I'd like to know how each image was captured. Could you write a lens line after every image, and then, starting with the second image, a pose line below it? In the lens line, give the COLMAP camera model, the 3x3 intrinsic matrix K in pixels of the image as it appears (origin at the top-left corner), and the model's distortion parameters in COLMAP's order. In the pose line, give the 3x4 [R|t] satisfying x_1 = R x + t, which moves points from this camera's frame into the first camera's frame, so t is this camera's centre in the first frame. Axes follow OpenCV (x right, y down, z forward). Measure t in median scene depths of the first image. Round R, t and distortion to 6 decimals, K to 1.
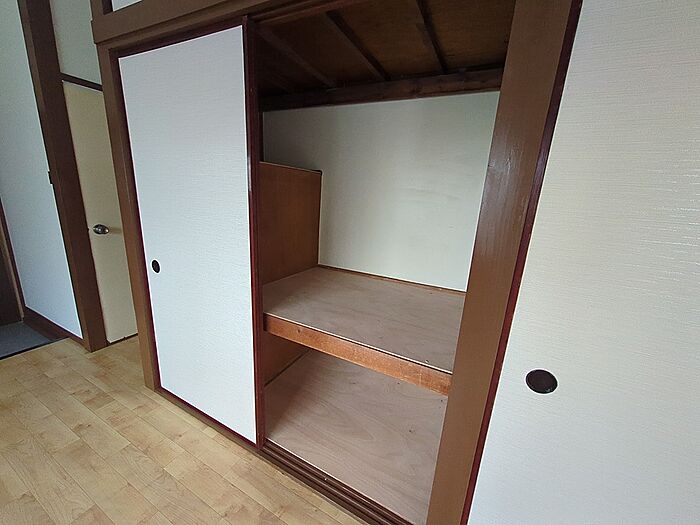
lens RADIAL K [[275.9, 0, 350.0], [0, 275.9, 262.5], [0, 0, 1]] dist [-0.000640, 0.000096]
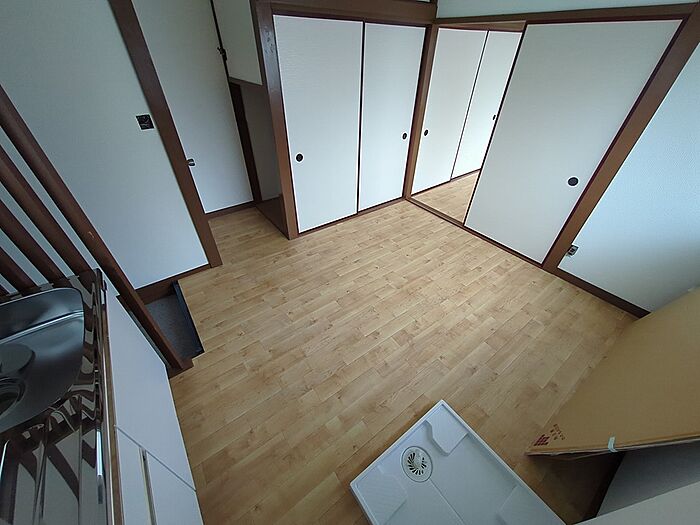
lens RADIAL K [[275.9, 0, 350.0], [0, 275.9, 262.5], [0, 0, 1]] dist [-0.000640, 0.000096]
pose [[0.446703, -0.598535, 0.664990, -2.122333], [0.232148, 0.795354, 0.559927, -0.360817], [-0.864039, -0.095745, 0.494236, -0.196848]]
